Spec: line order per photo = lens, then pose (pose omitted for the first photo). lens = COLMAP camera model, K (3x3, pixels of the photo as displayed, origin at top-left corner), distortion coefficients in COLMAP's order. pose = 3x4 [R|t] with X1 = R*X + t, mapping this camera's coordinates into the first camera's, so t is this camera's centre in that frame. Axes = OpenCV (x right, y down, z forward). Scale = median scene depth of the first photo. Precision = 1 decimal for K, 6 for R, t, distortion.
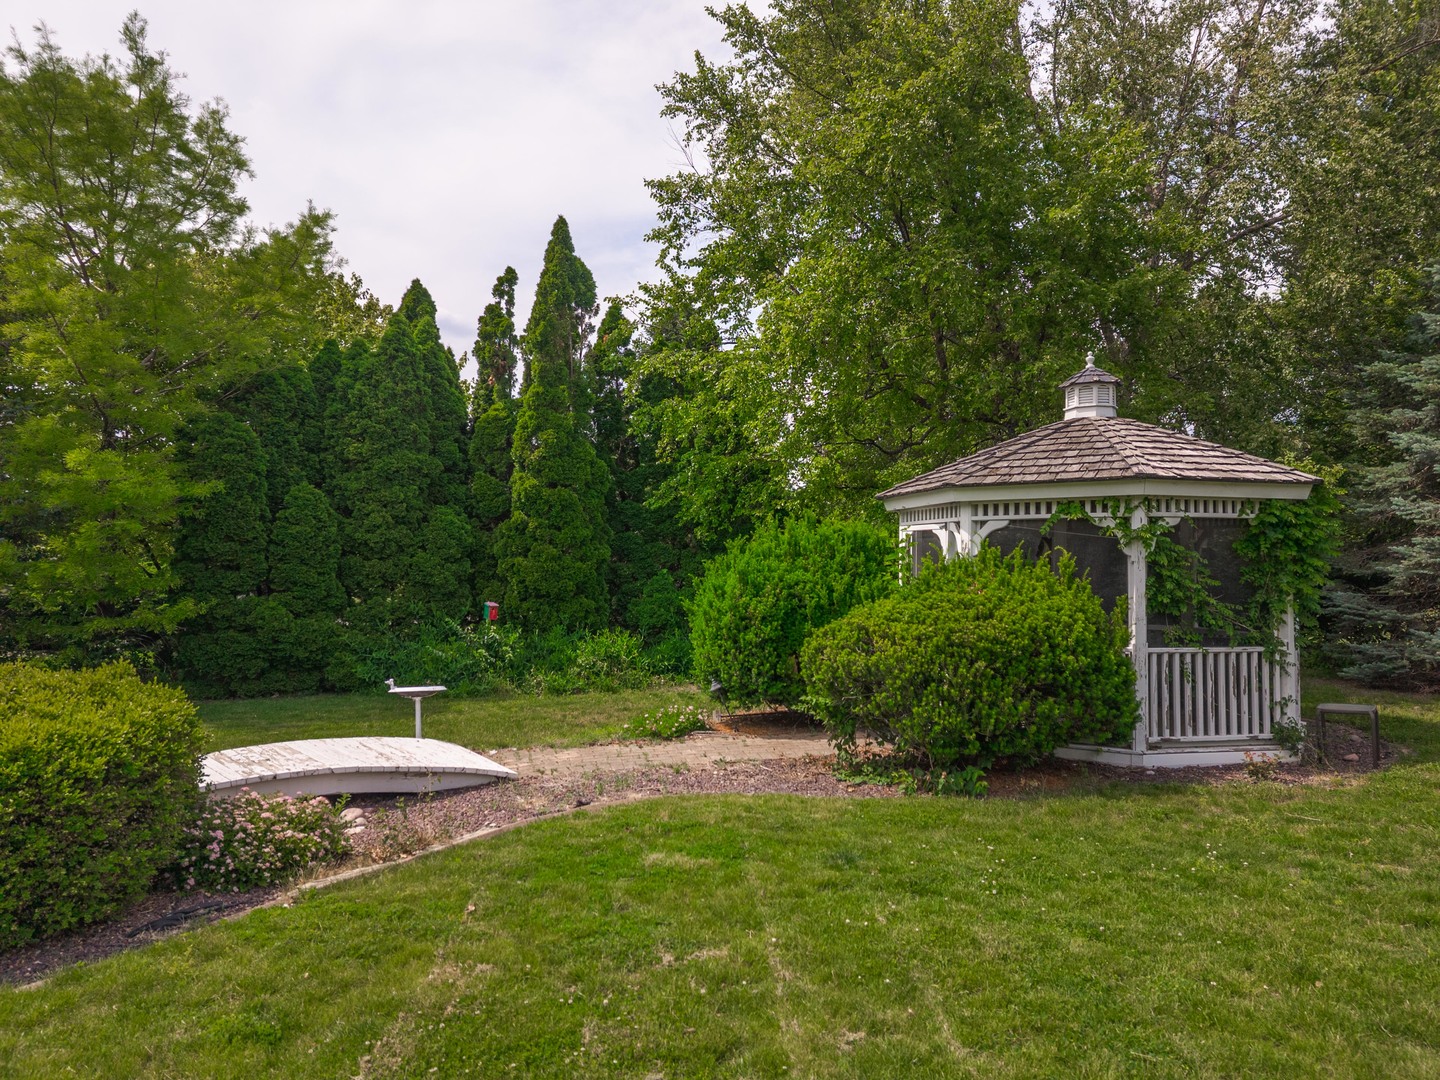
lens RADIAL K [[962.6, 0, 719.3], [0, 962.6, 544.2], [0, 0, 1]] dist [0.060045, -0.064245]
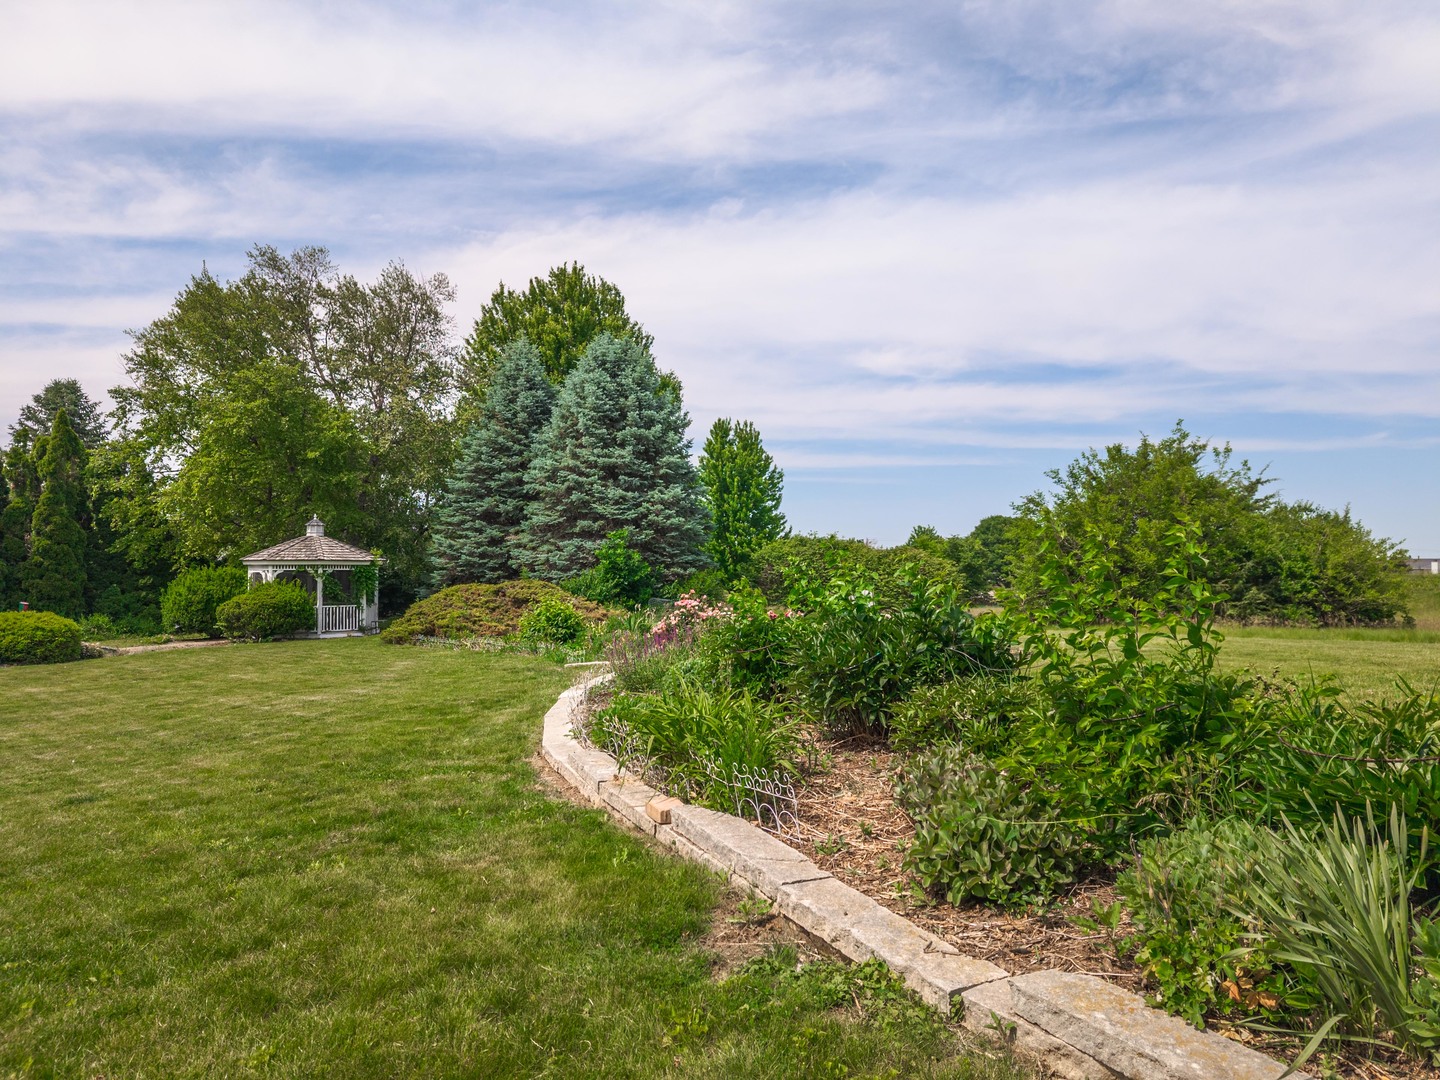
lens RADIAL K [[962.6, 0, 719.3], [0, 962.6, 544.2], [0, 0, 1]] dist [0.060045, -0.064245]
pose [[0.800816, 0.007429, 0.598865, -0.496426], [-0.008300, 0.999965, -0.001305, -0.118801], [-0.598853, -0.003925, 0.800849, -2.524709]]
